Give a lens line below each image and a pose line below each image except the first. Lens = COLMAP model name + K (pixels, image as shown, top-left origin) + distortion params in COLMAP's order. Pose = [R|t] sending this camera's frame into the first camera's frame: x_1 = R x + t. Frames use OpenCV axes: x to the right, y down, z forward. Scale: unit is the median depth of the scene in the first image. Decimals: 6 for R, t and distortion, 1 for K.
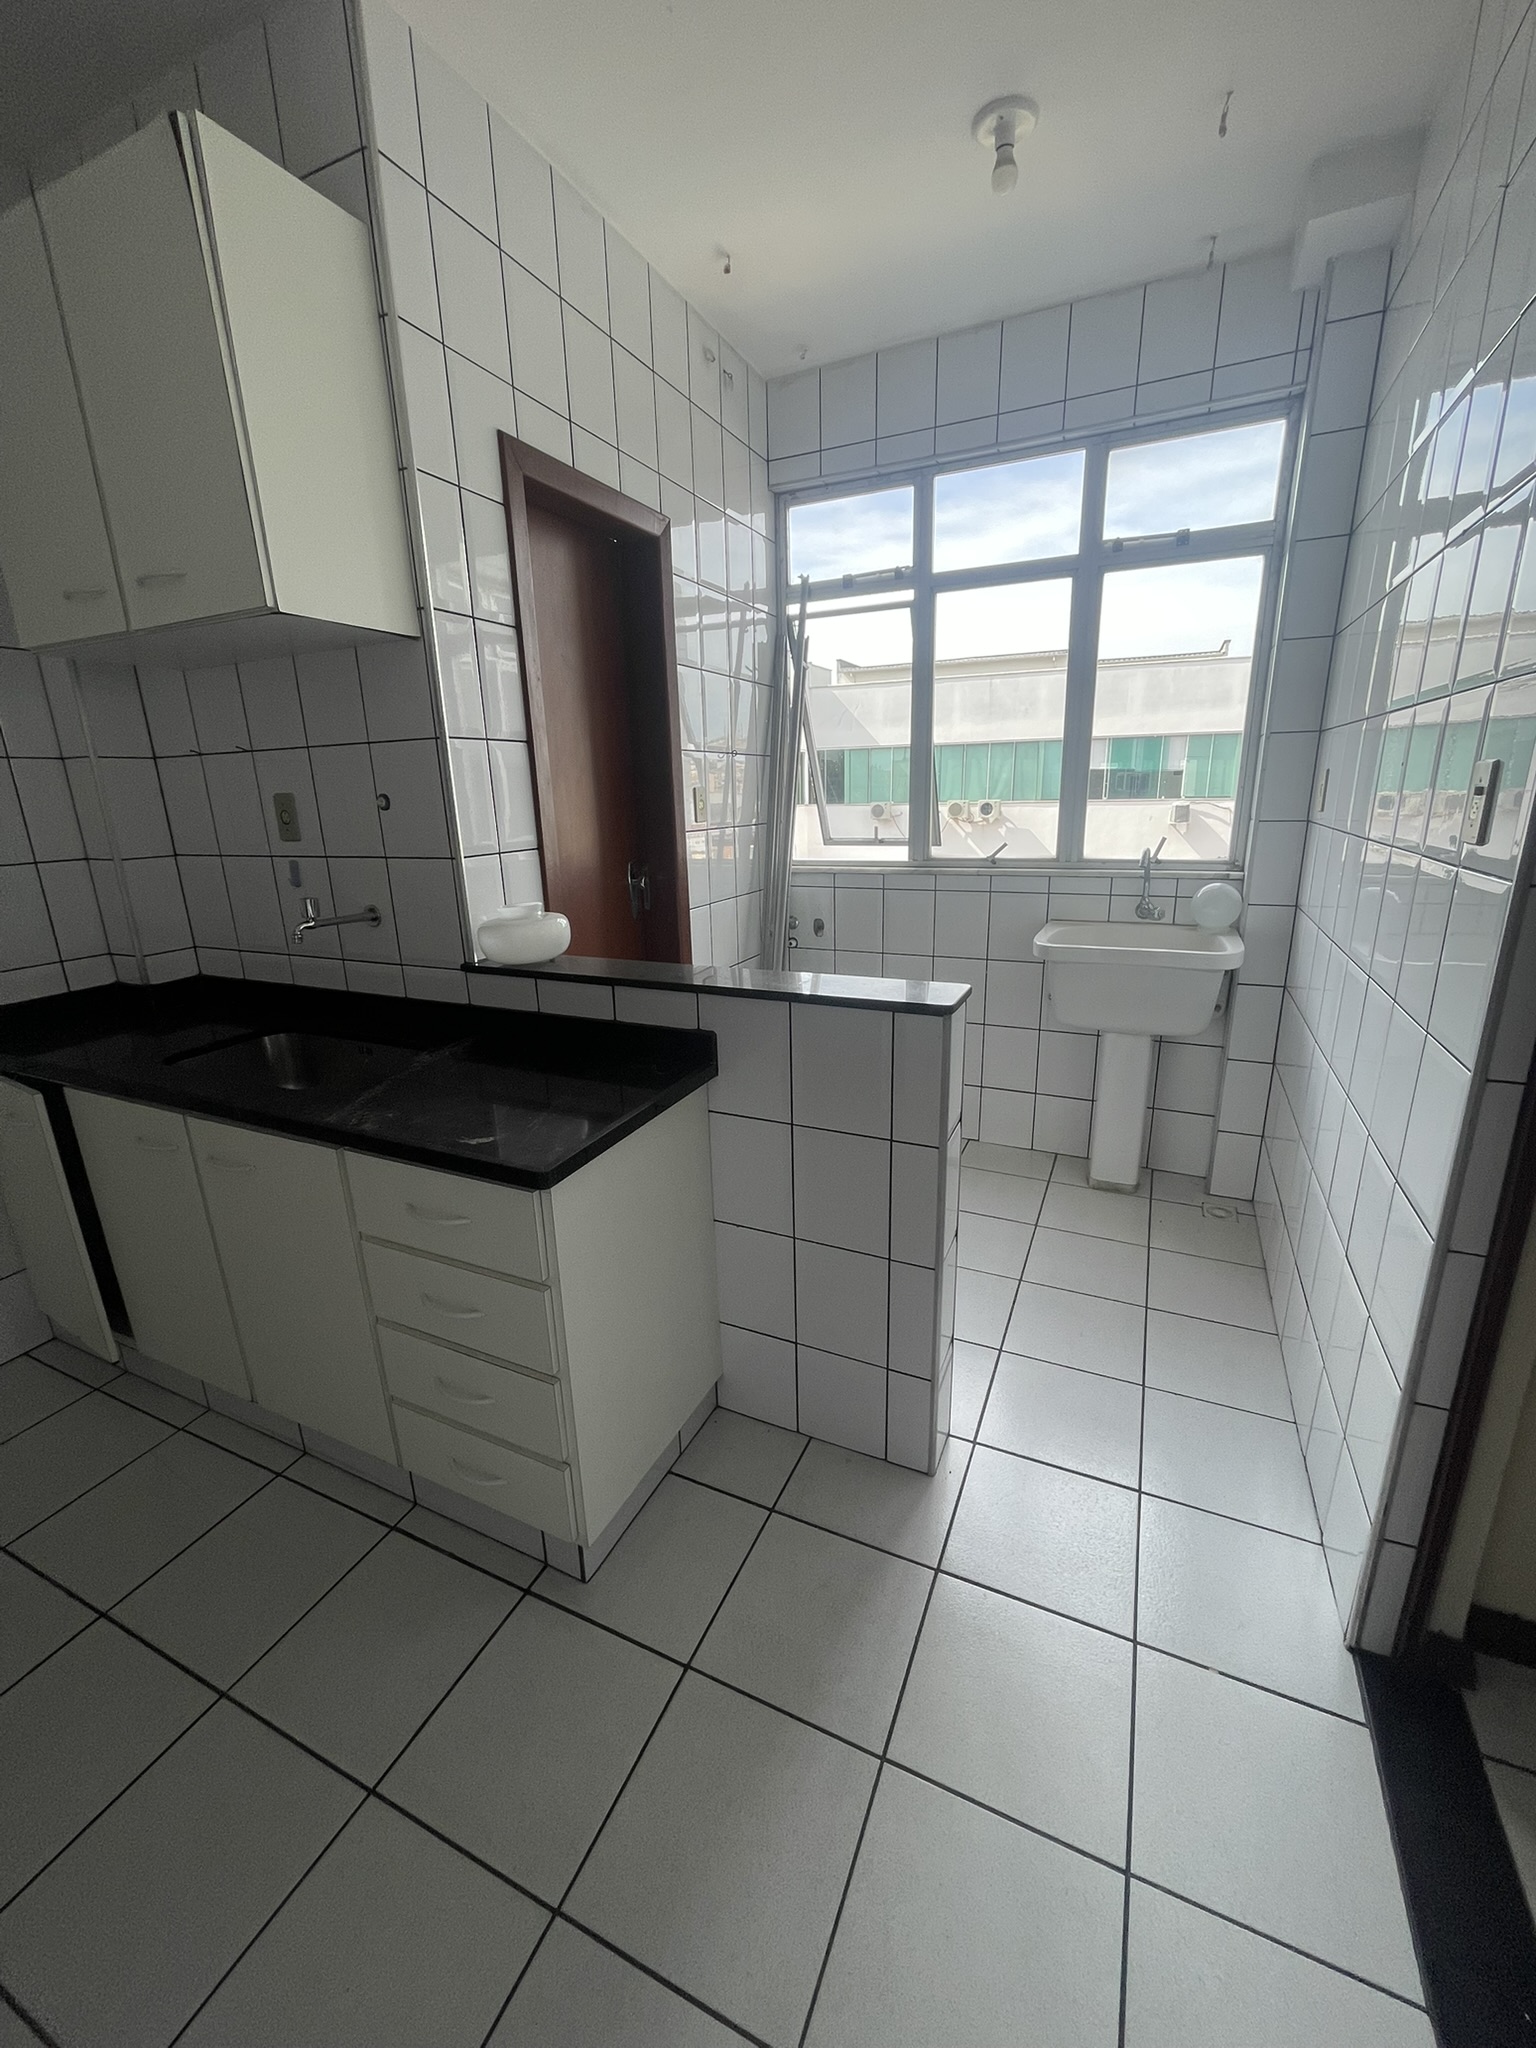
lens RADIAL K [[829.8, 0, 772.6], [0, 829.8, 1021.3], [0, 0, 1]] dist [-0.003163, 0.000221]
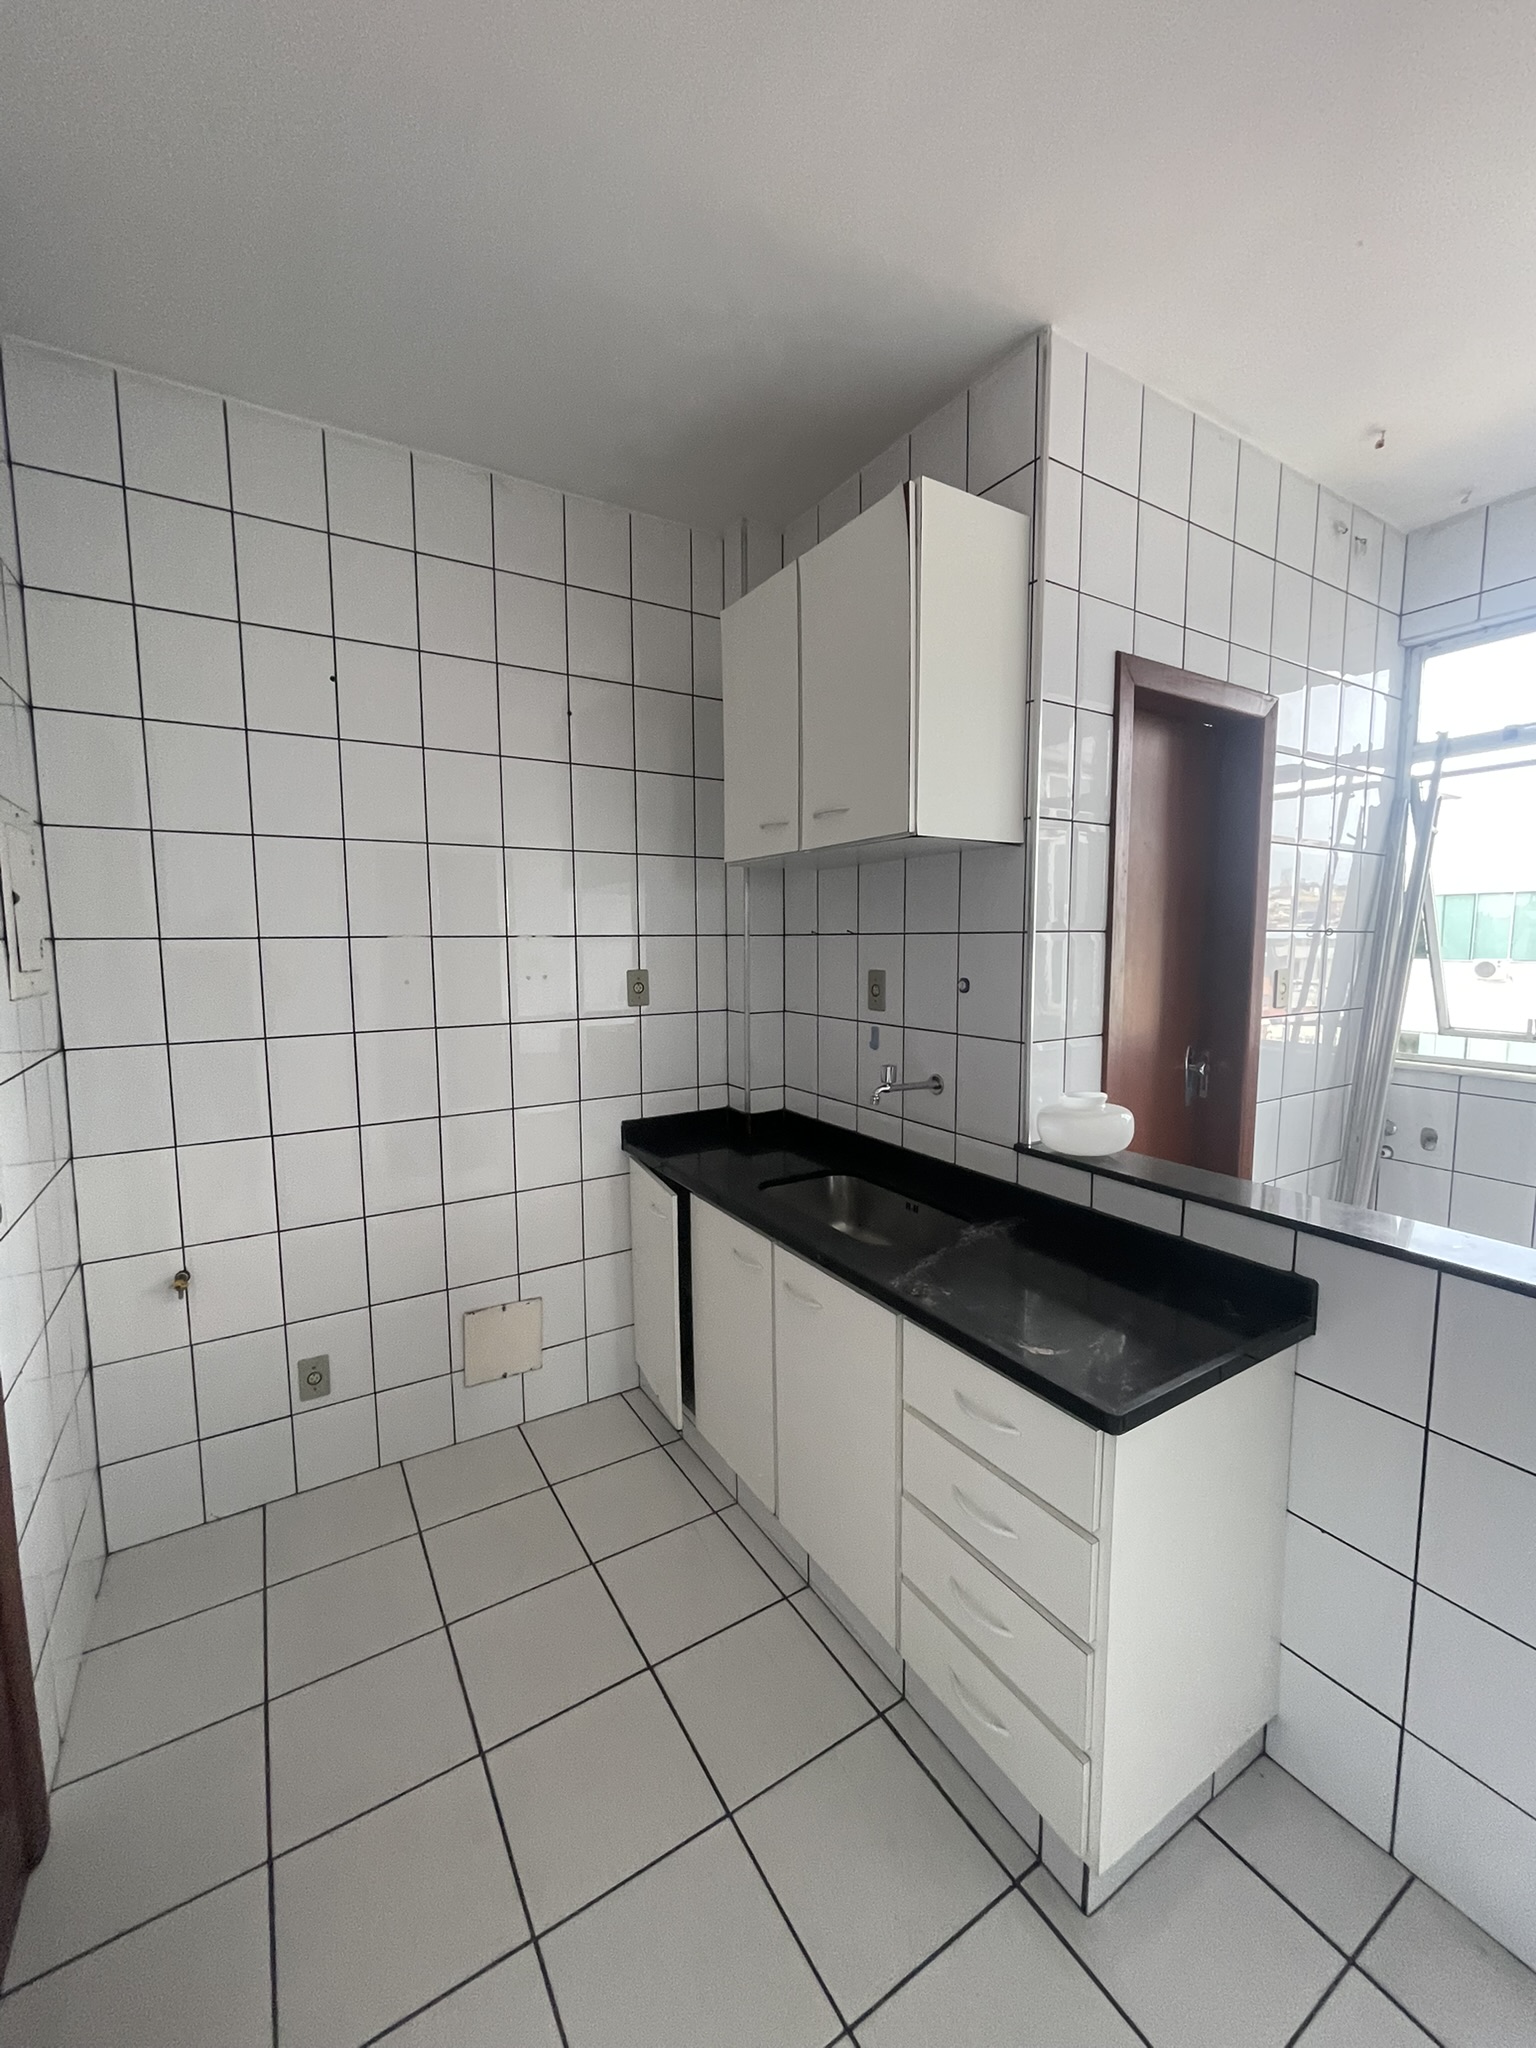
lens RADIAL K [[827.4, 0, 769.1], [0, 827.4, 1020.2], [0, 0, 1]] dist [-0.001109, 0.000245]
pose [[0.833681, 0.075453, -0.547068, -0.079256], [-0.164251, 0.979670, -0.115185, -0.049126], [0.527255, 0.185884, 0.829126, -0.028026]]
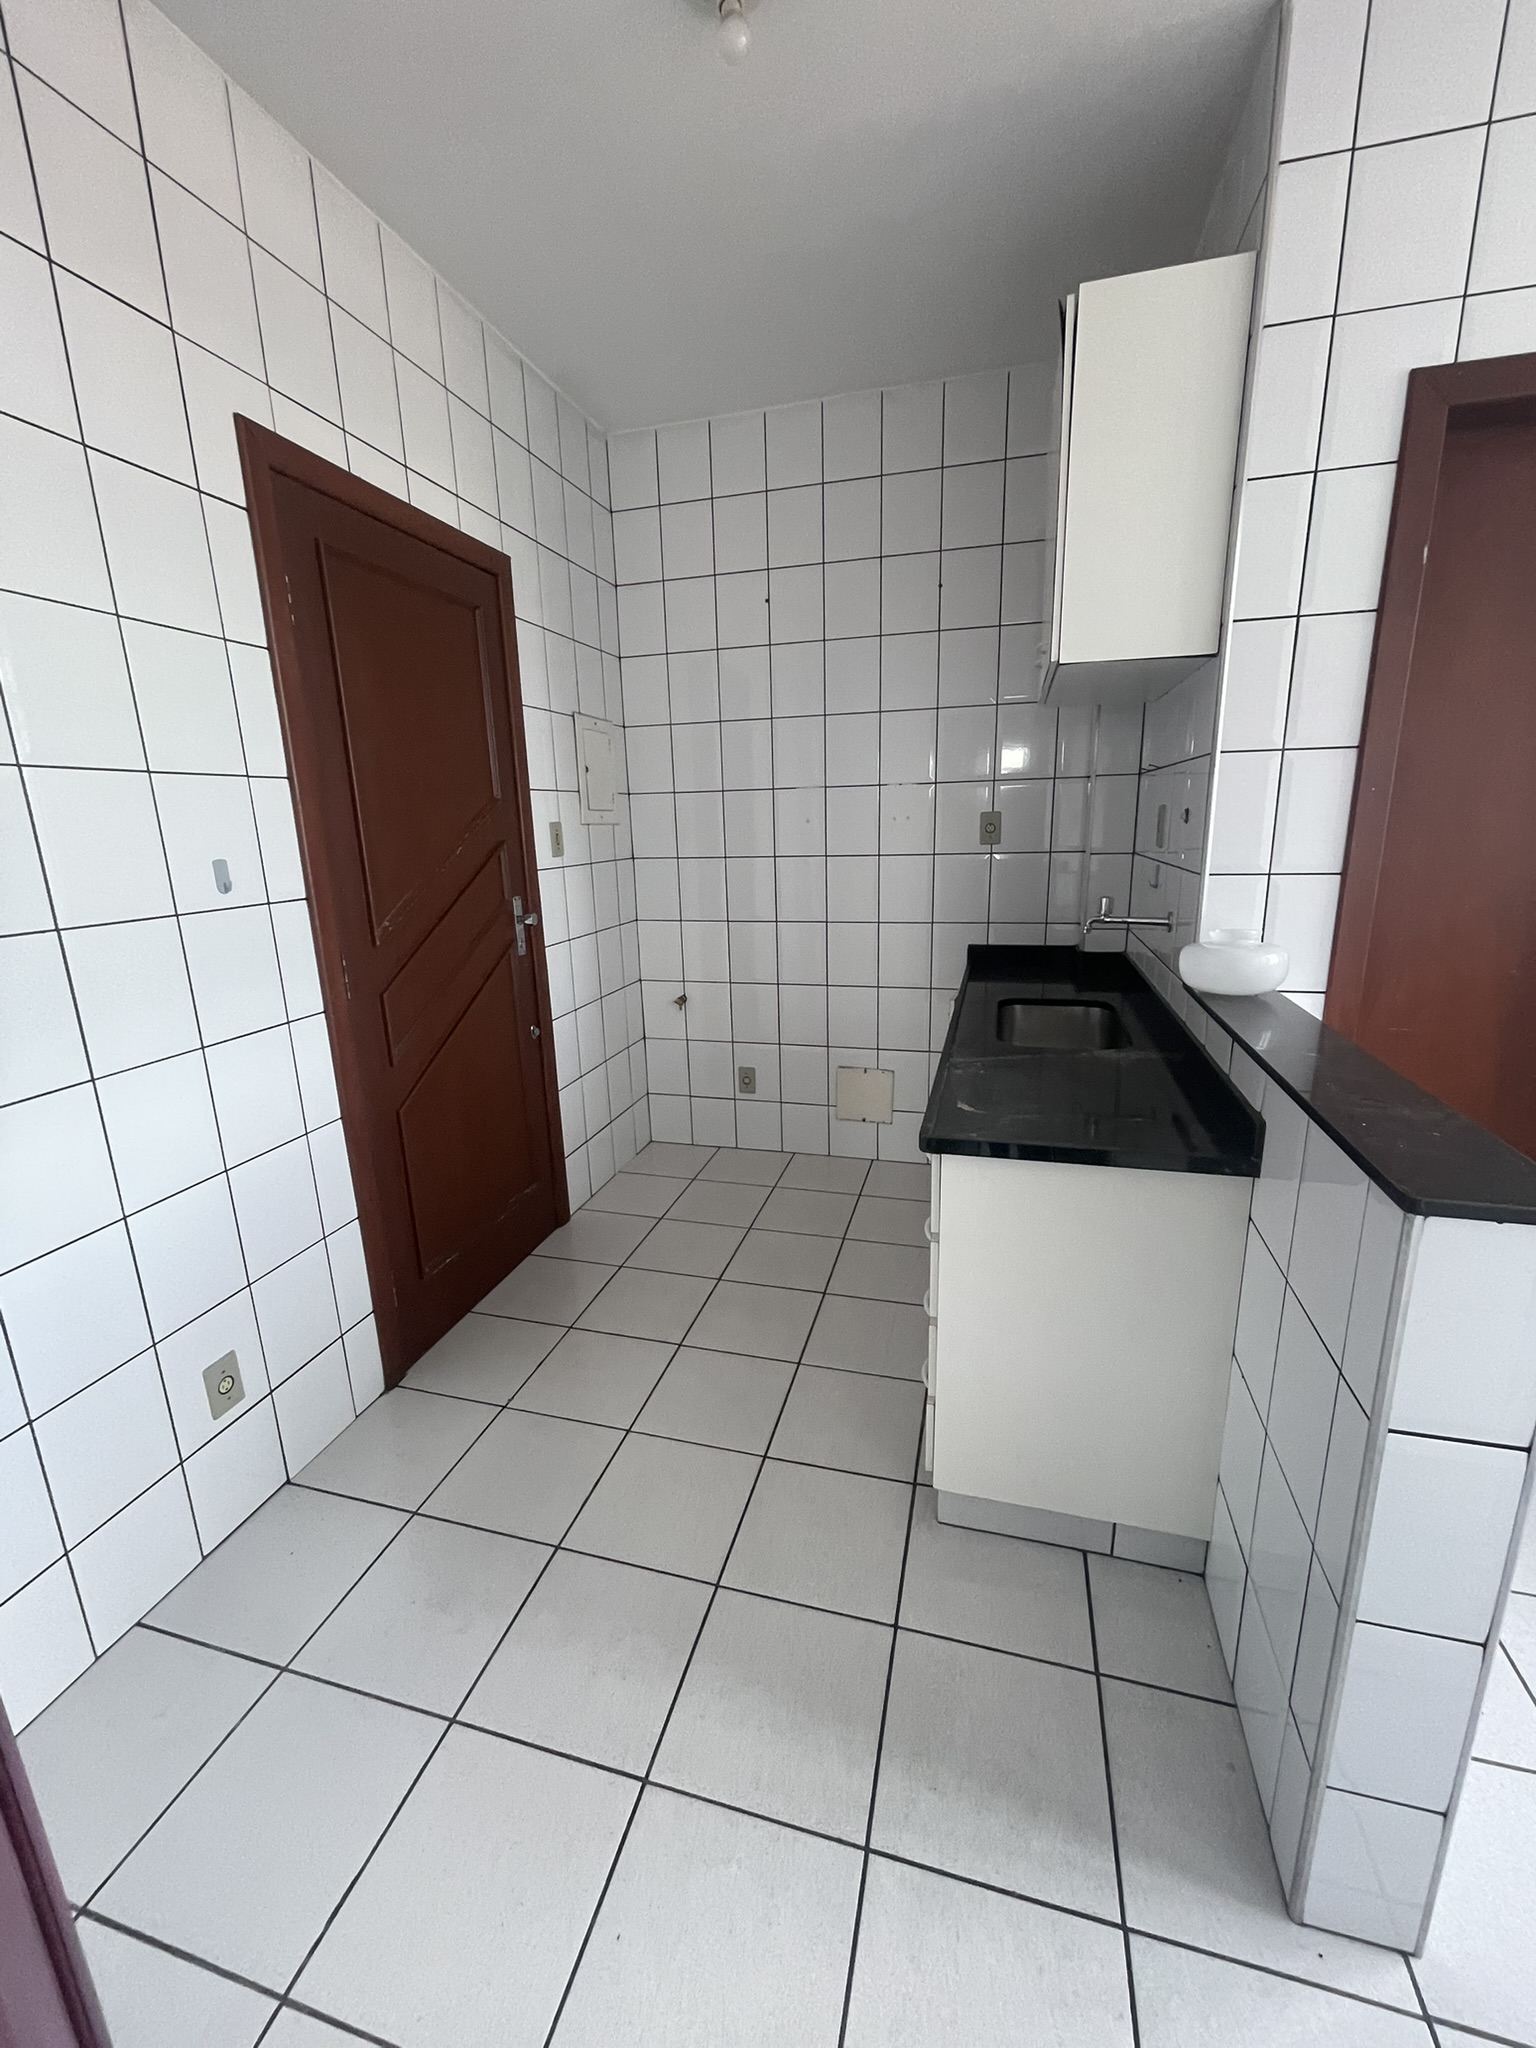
lens RADIAL K [[820.2, 0, 766.2], [0, 820.2, 1017.8], [0, 0, 1]] dist [0.001088, 0.000269]
pose [[0.161354, 0.254708, -0.953462, 0.471153], [-0.247678, 0.945652, 0.210707, -0.105373], [0.955312, 0.202153, 0.215670, 0.308034]]
